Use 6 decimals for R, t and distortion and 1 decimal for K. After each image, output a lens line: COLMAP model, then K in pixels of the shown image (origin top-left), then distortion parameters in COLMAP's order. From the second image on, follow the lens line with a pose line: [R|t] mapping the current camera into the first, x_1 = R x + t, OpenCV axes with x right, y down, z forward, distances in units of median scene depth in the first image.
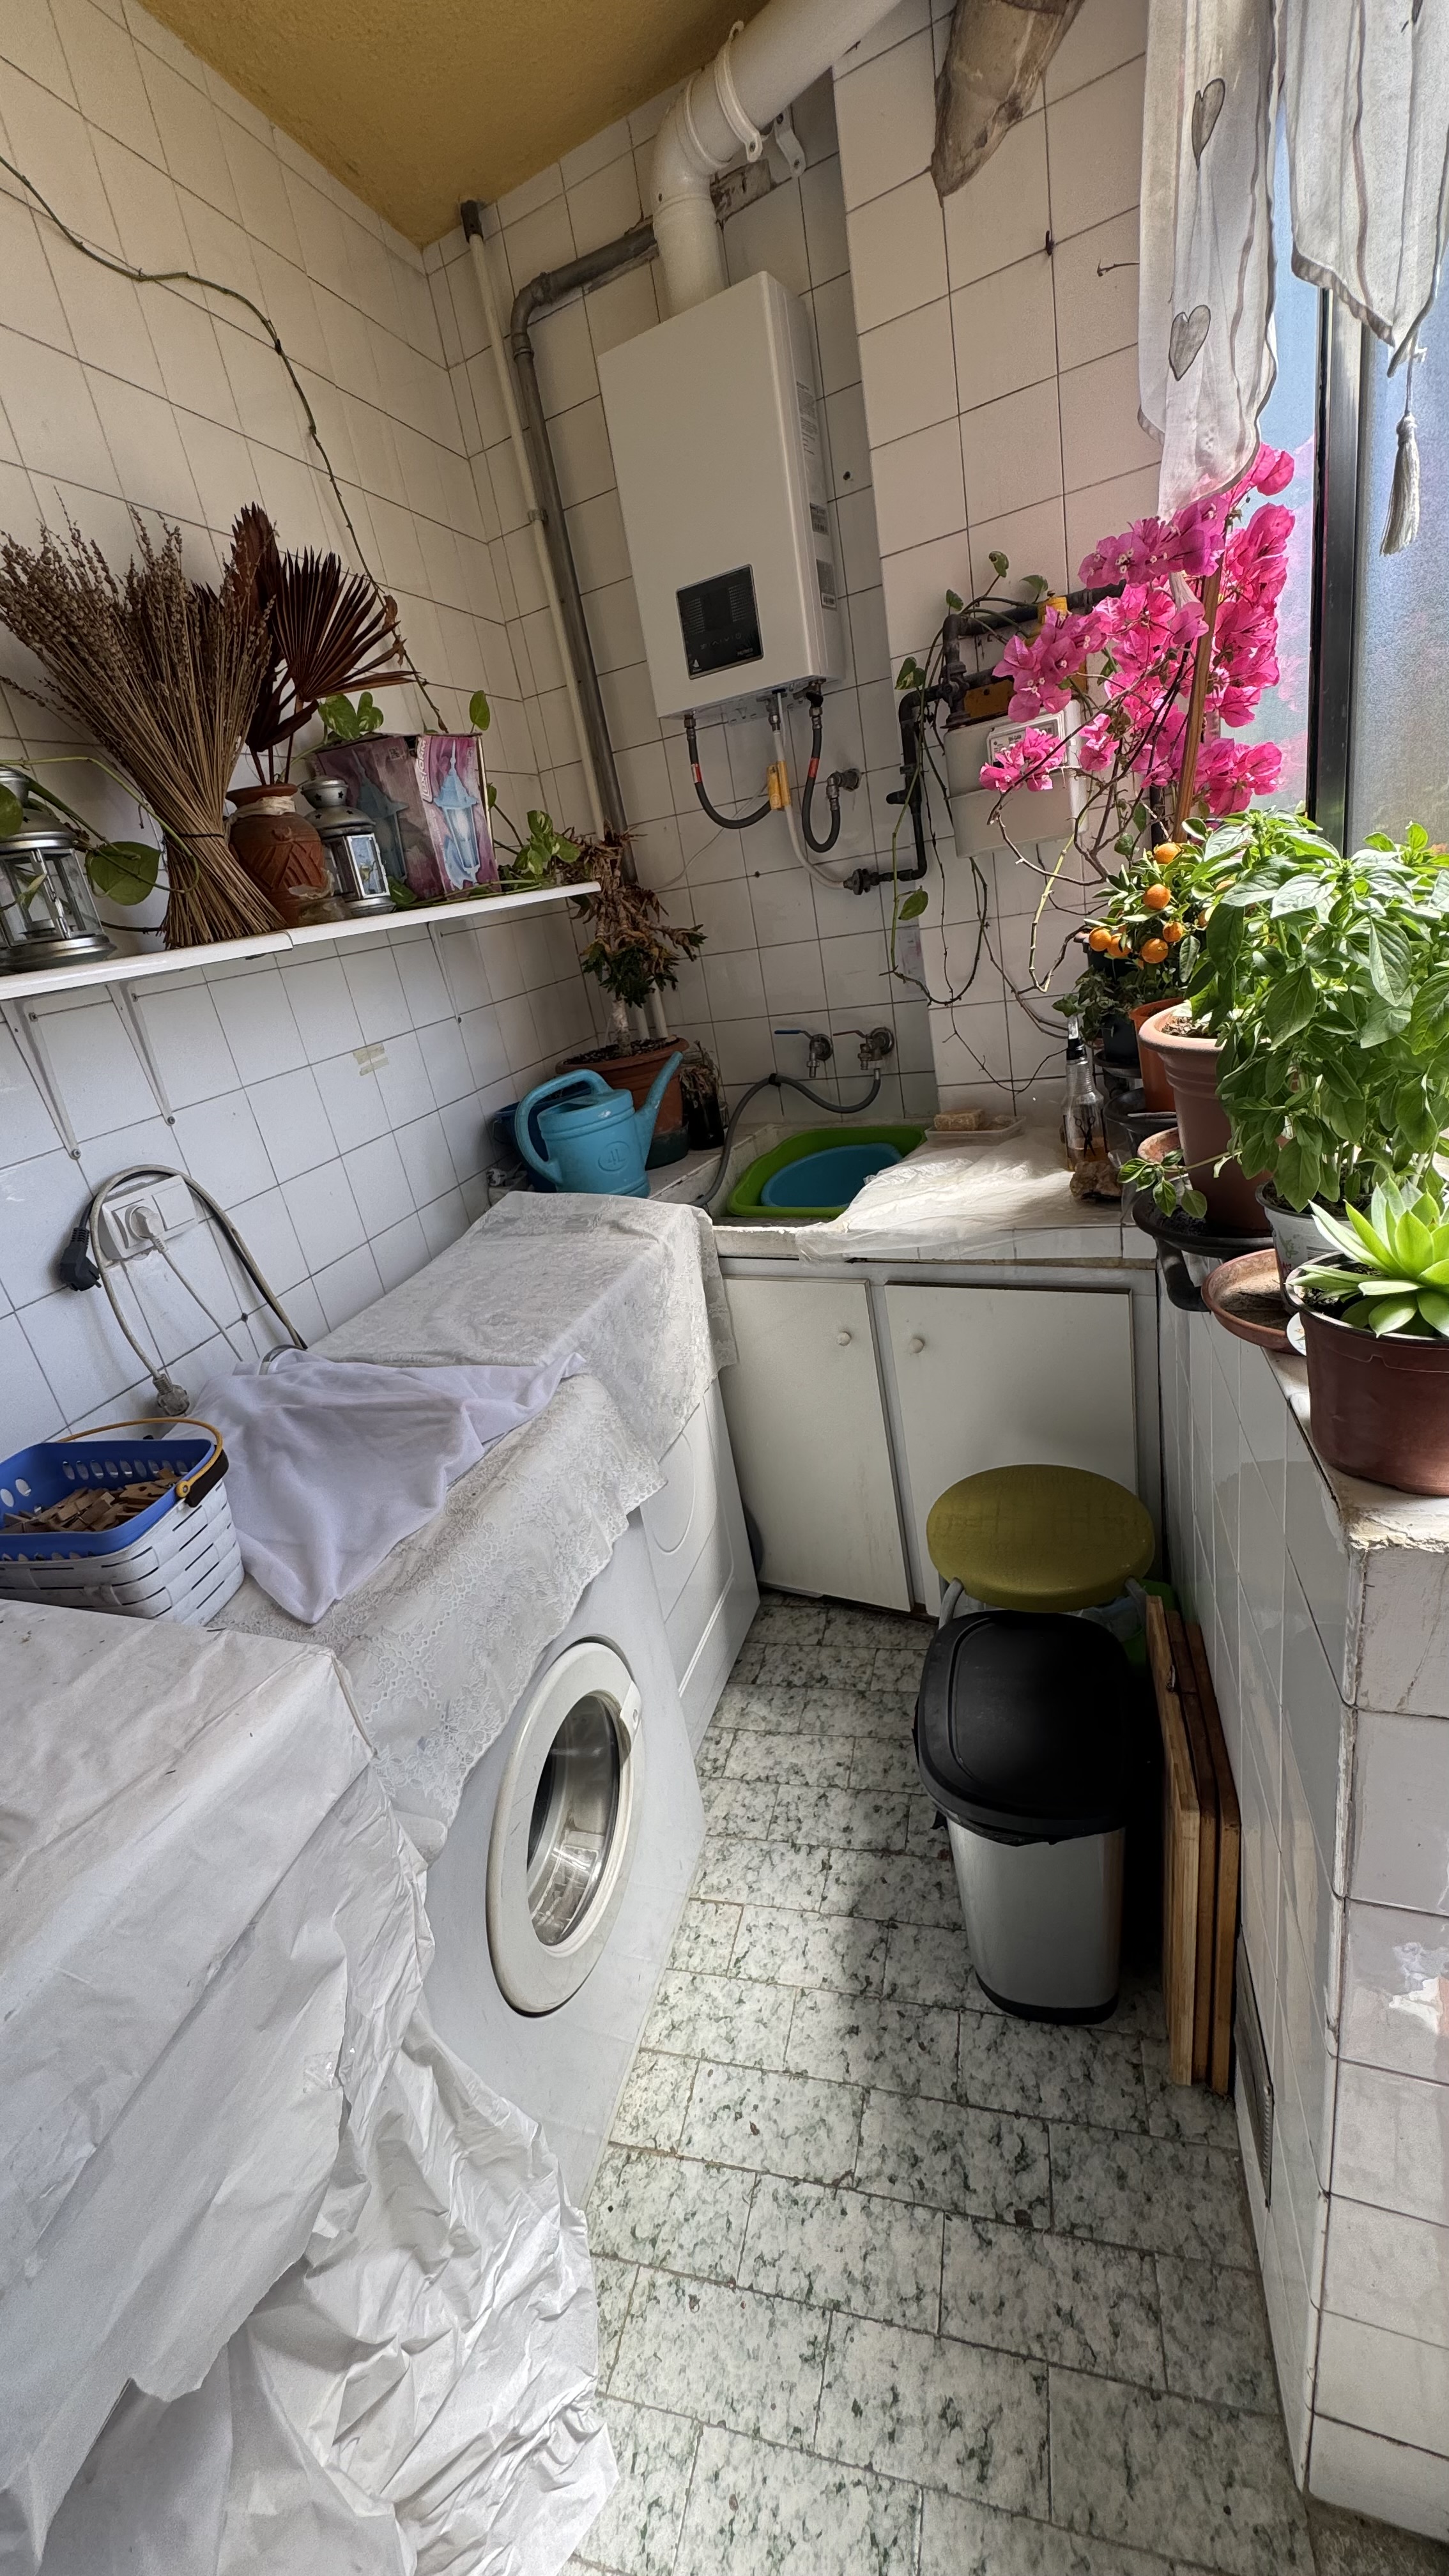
lens RADIAL K [[1029.2, 0, 725.2], [0, 1029.2, 1285.9], [0, 0, 1]] dist [-0.003069, 0.000824]
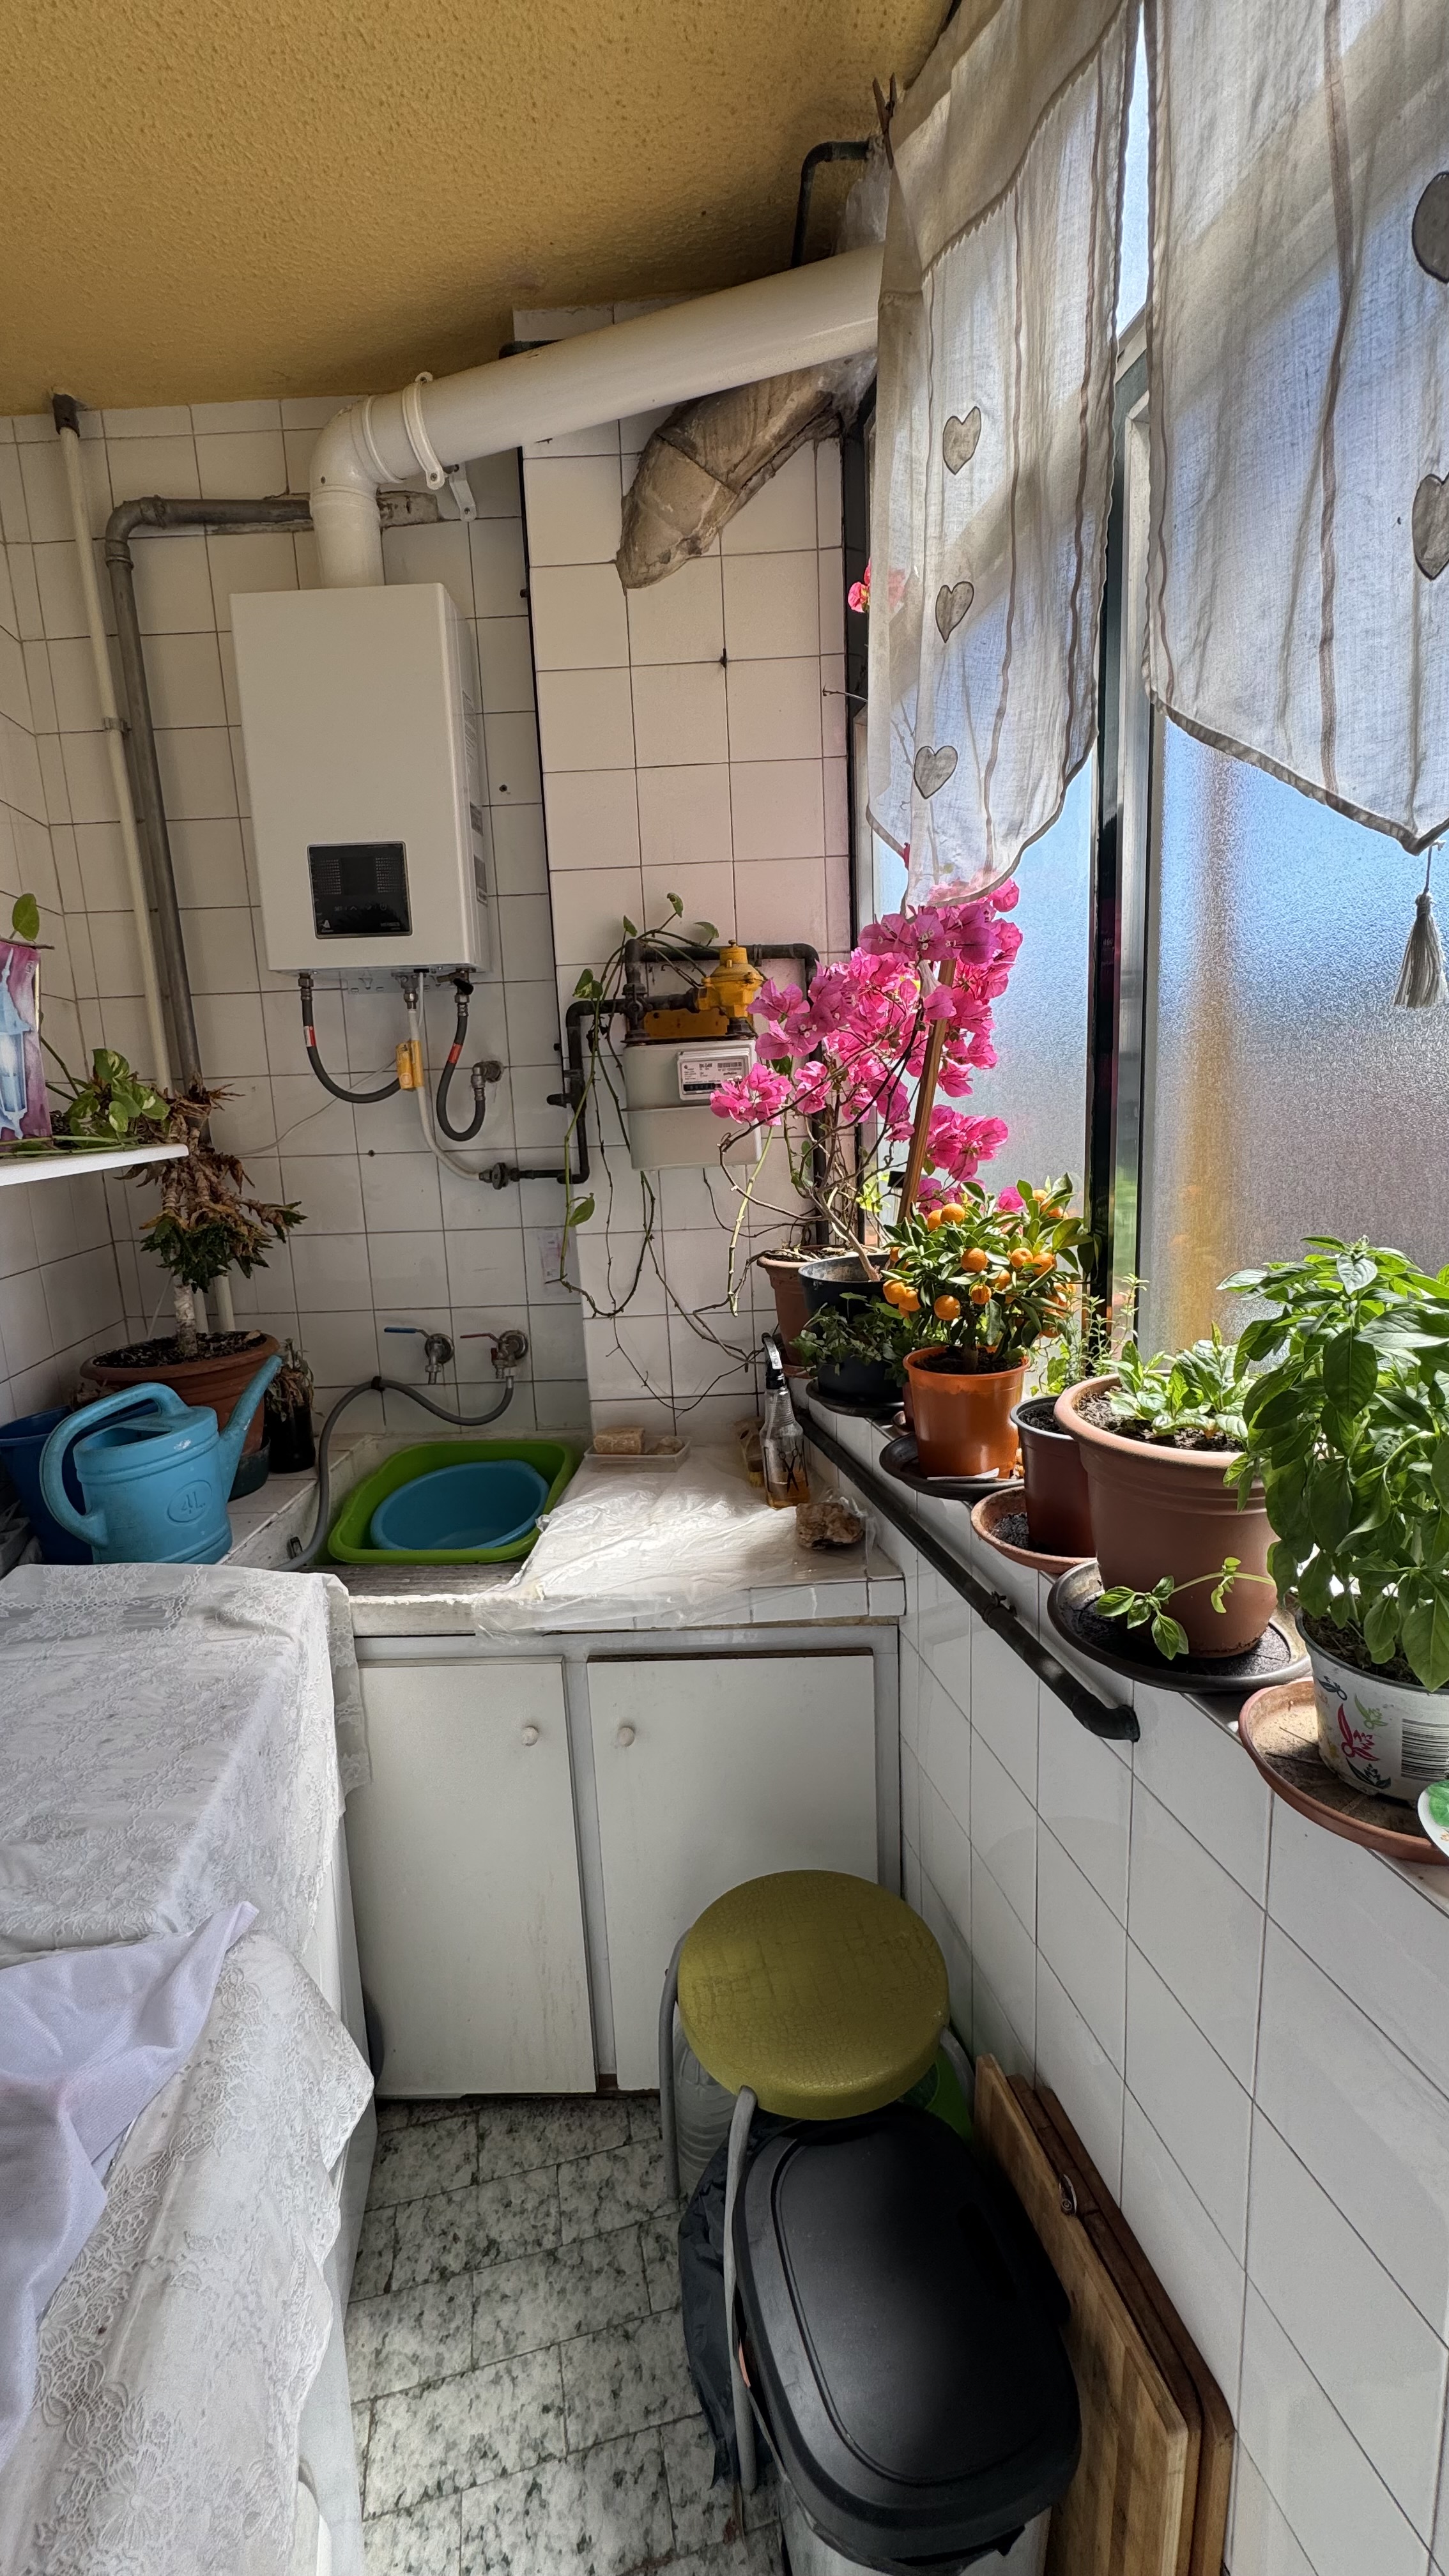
lens RADIAL K [[1029.2, 0, 726.3], [0, 1029.2, 1284.6], [0, 0, 1]] dist [-0.003069, 0.000824]
pose [[0.878976, 0.053208, 0.473888, -0.140774], [0.065109, 0.971059, -0.229796, -0.091585], [-0.472400, 0.232839, 0.850073, 0.182340]]
